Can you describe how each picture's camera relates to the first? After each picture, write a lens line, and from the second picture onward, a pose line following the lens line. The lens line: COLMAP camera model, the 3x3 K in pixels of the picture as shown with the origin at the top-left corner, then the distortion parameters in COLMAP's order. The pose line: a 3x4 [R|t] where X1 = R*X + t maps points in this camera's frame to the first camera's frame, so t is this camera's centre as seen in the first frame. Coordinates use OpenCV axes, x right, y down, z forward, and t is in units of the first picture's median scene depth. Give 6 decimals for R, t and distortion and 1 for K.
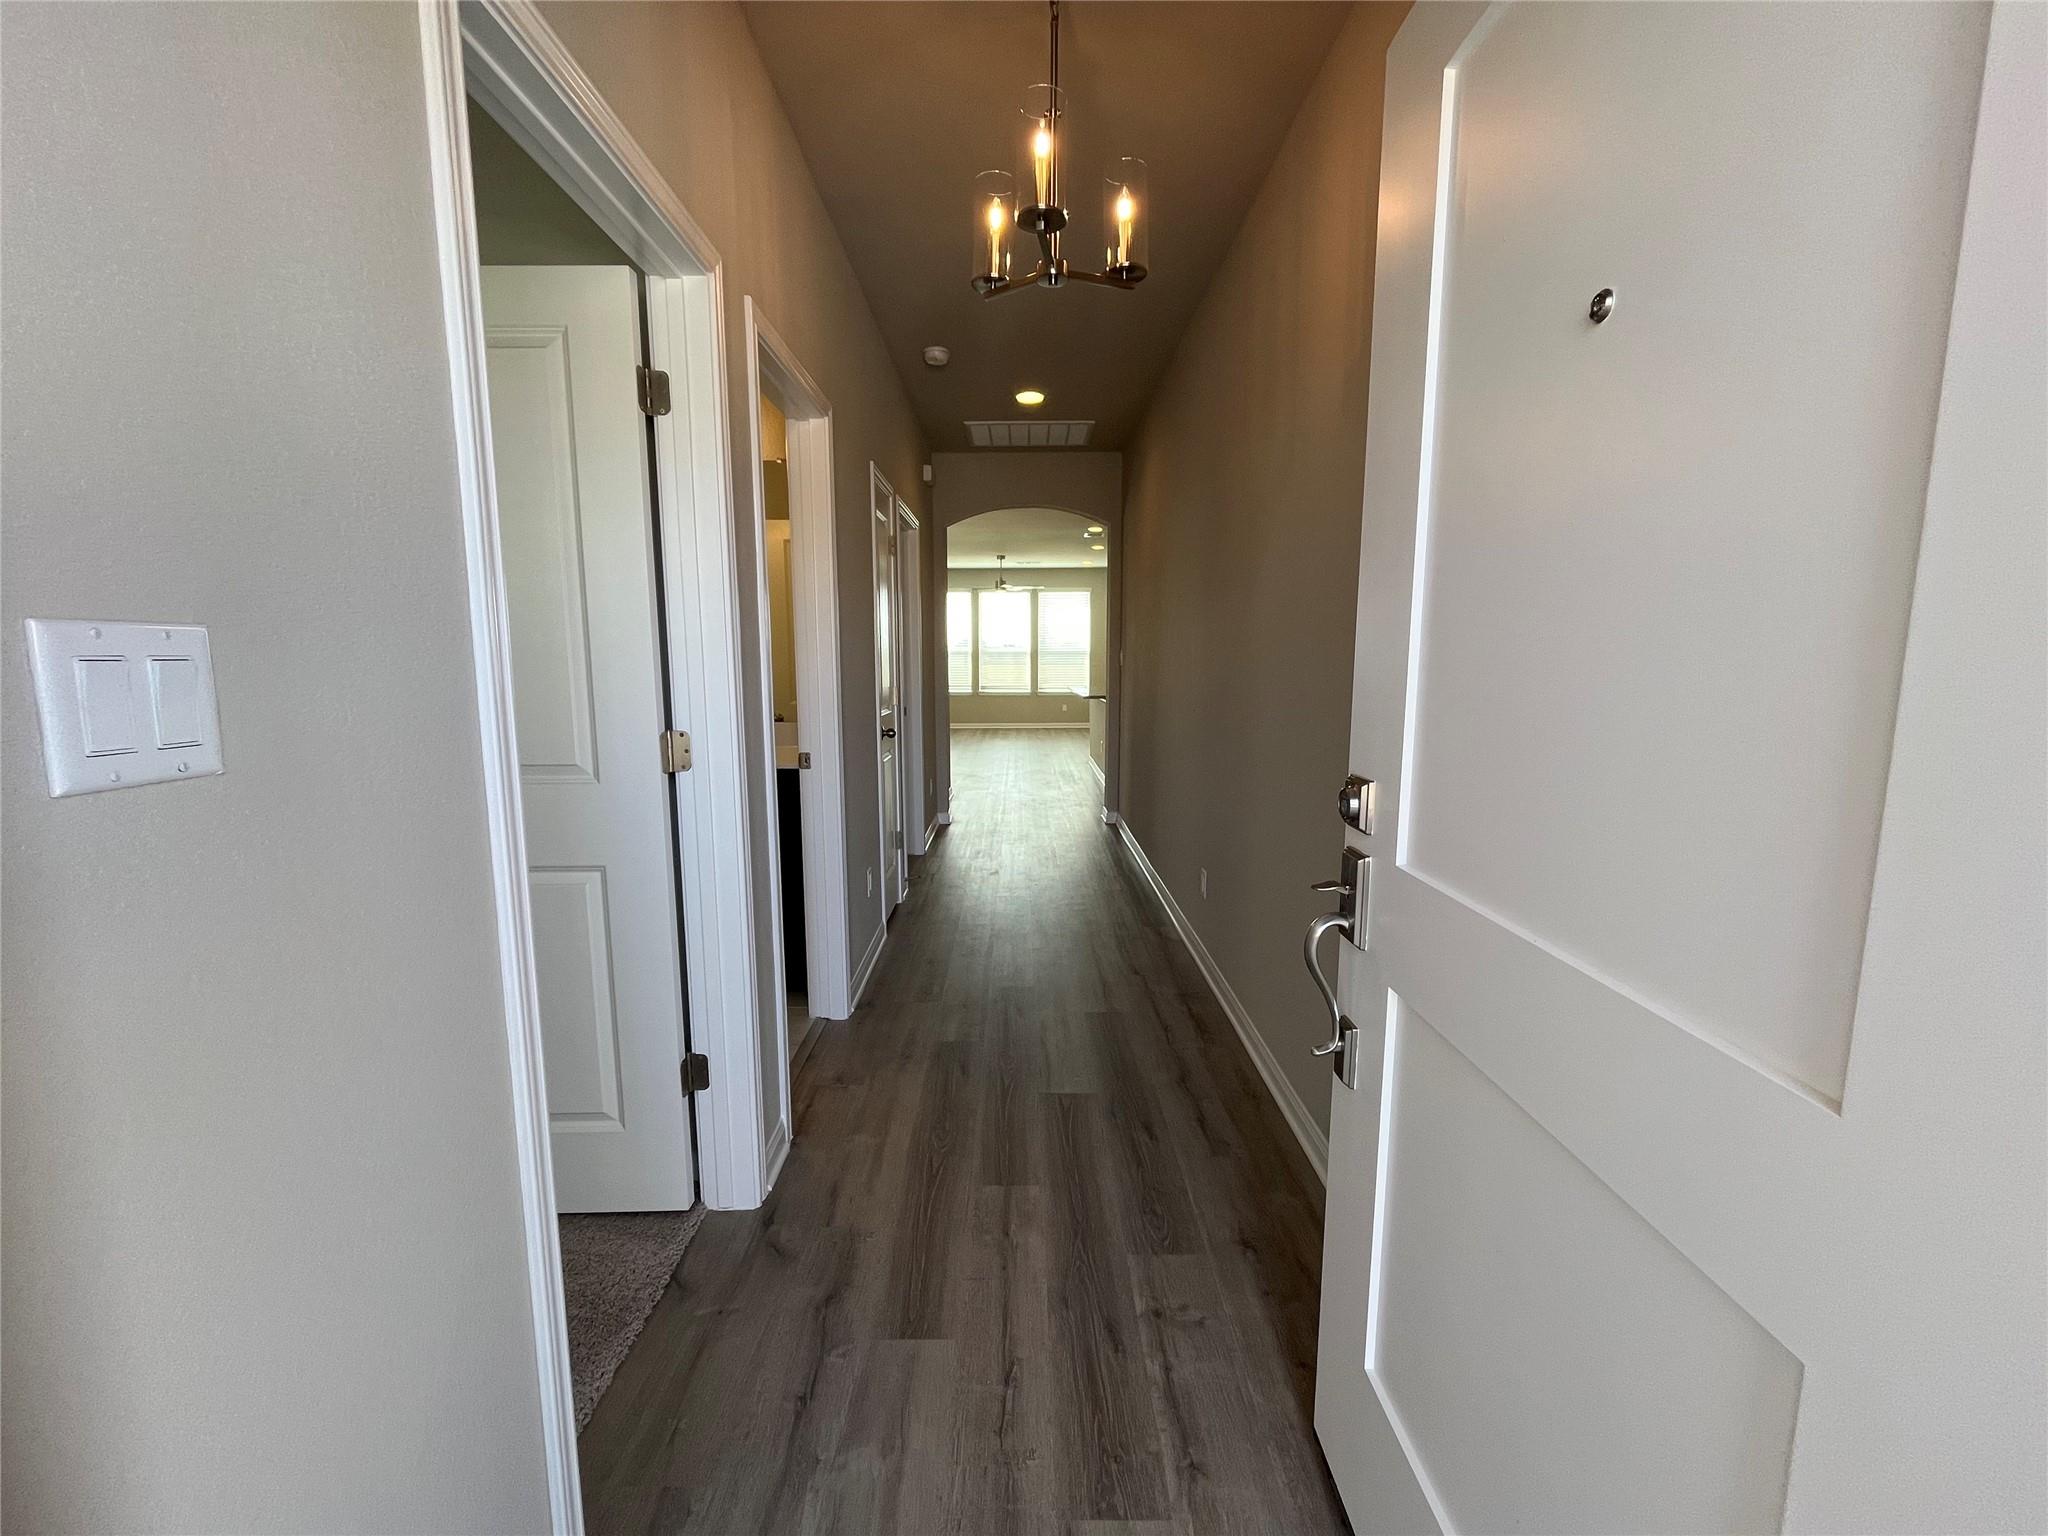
lens RADIAL K [[824.5, 0, 1025.2], [0, 824.5, 758.7], [0, 0, 1]] dist [-0.014695, -0.000152]
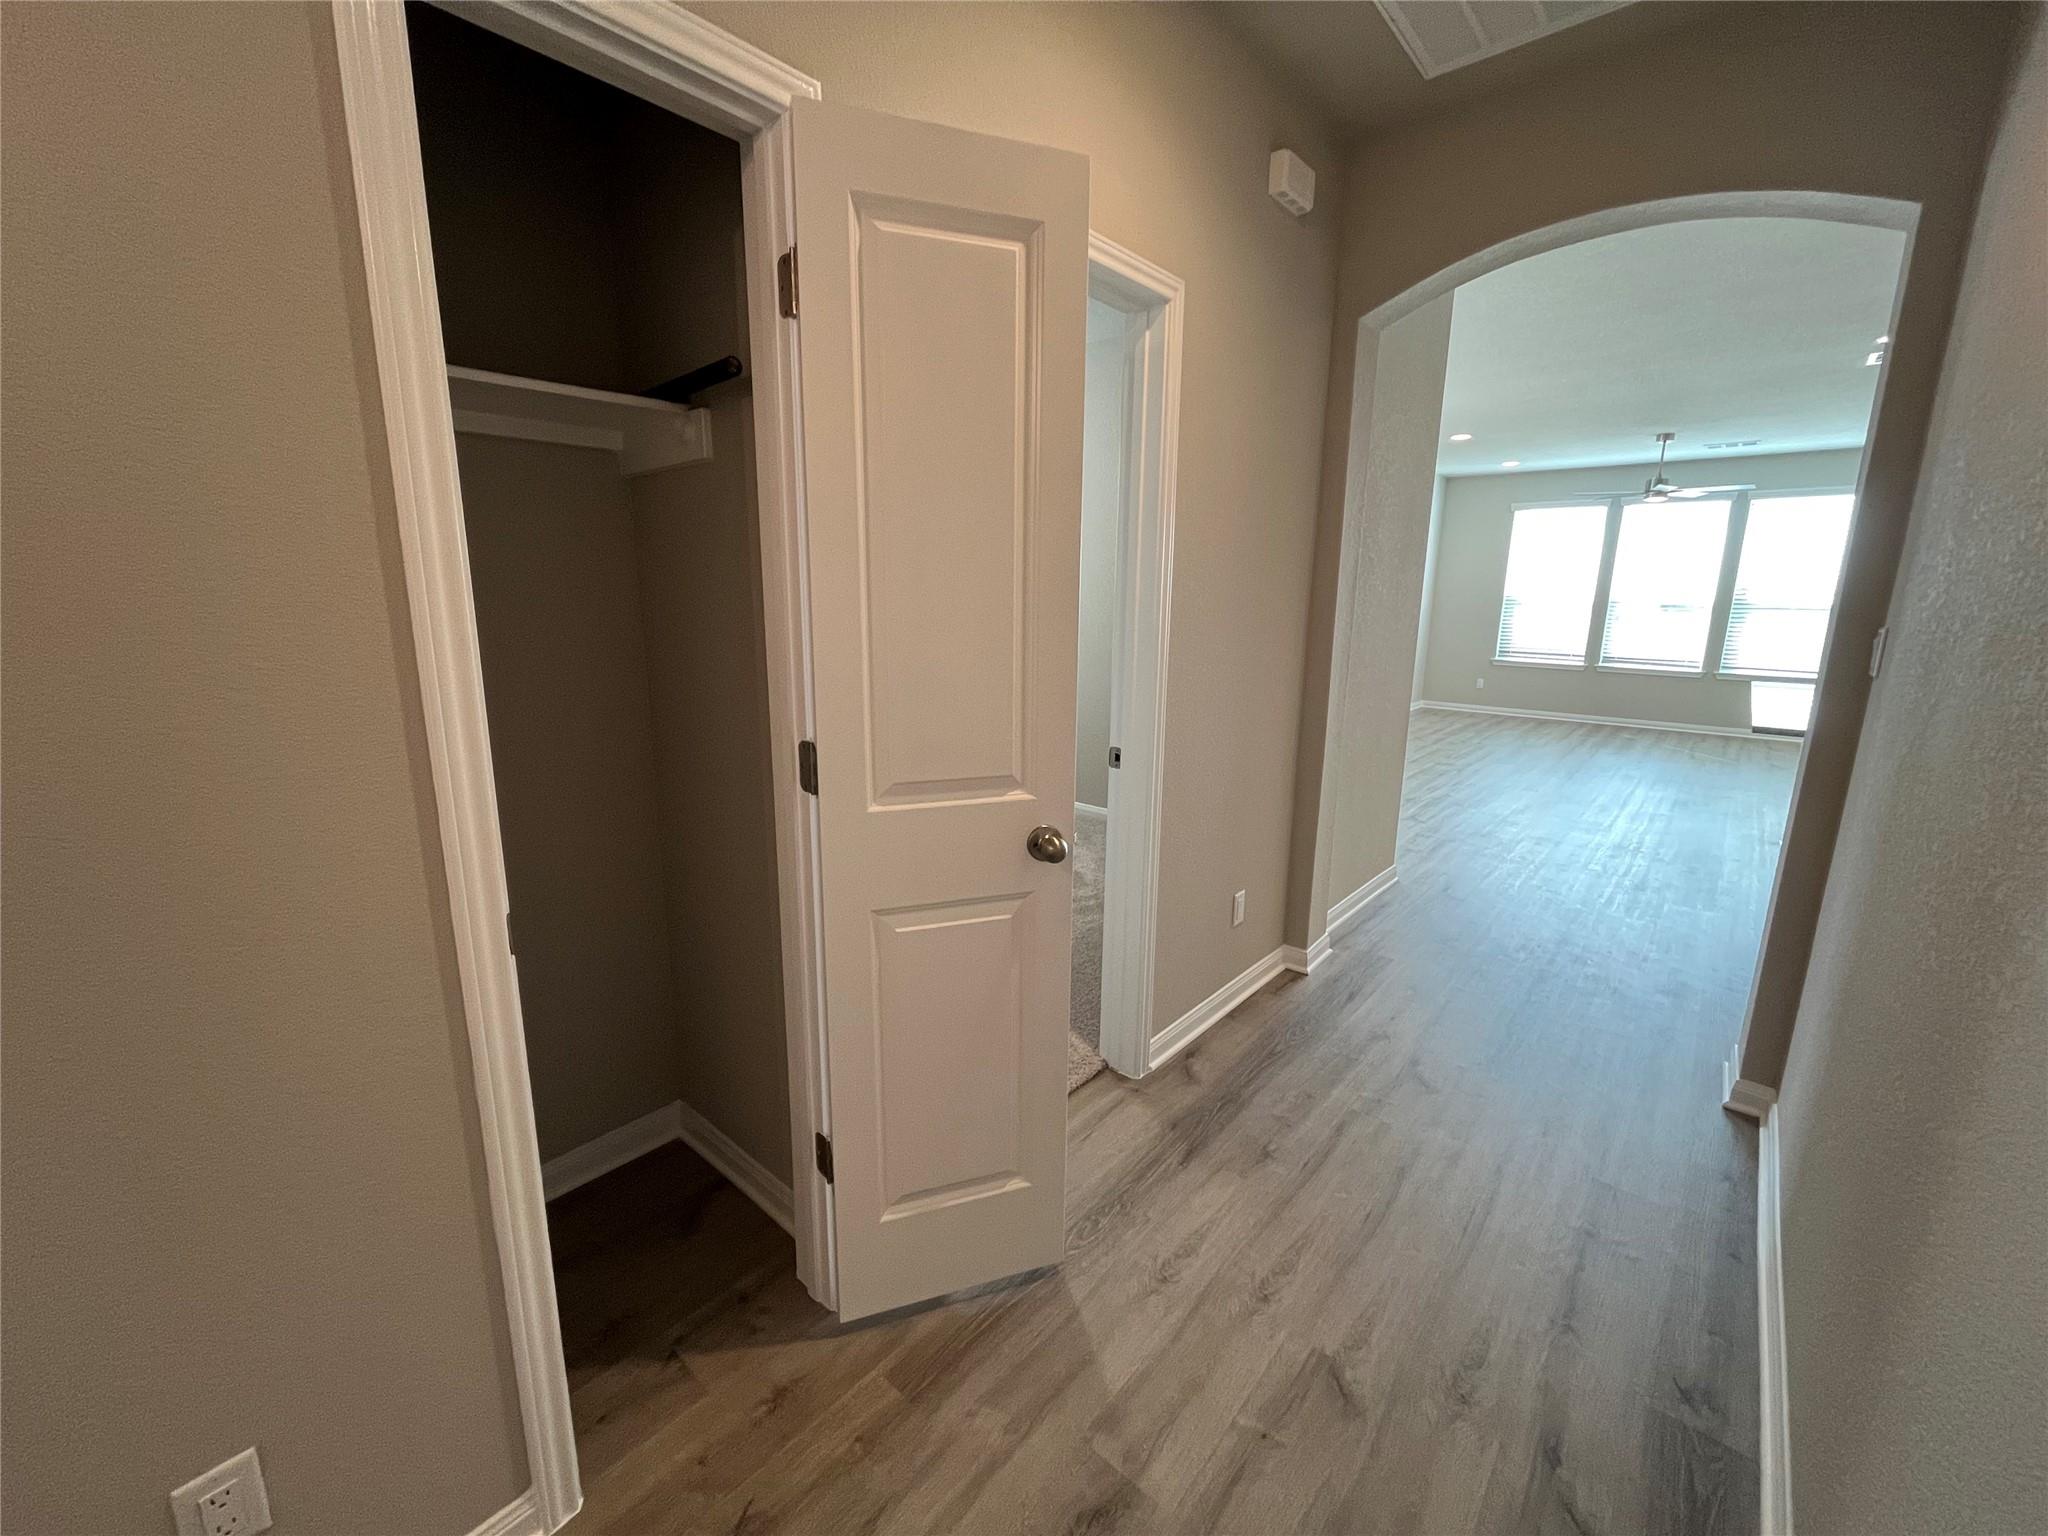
lens RADIAL K [[824.5, 0, 1012.2], [0, 824.5, 766.1], [0, 0, 1]] dist [-0.014695, -0.000152]
pose [[0.733940, 0.145710, -0.663401, 0.047142], [-0.100564, 0.989265, 0.106026, -0.029490], [0.671728, -0.011102, 0.740714, 0.252203]]
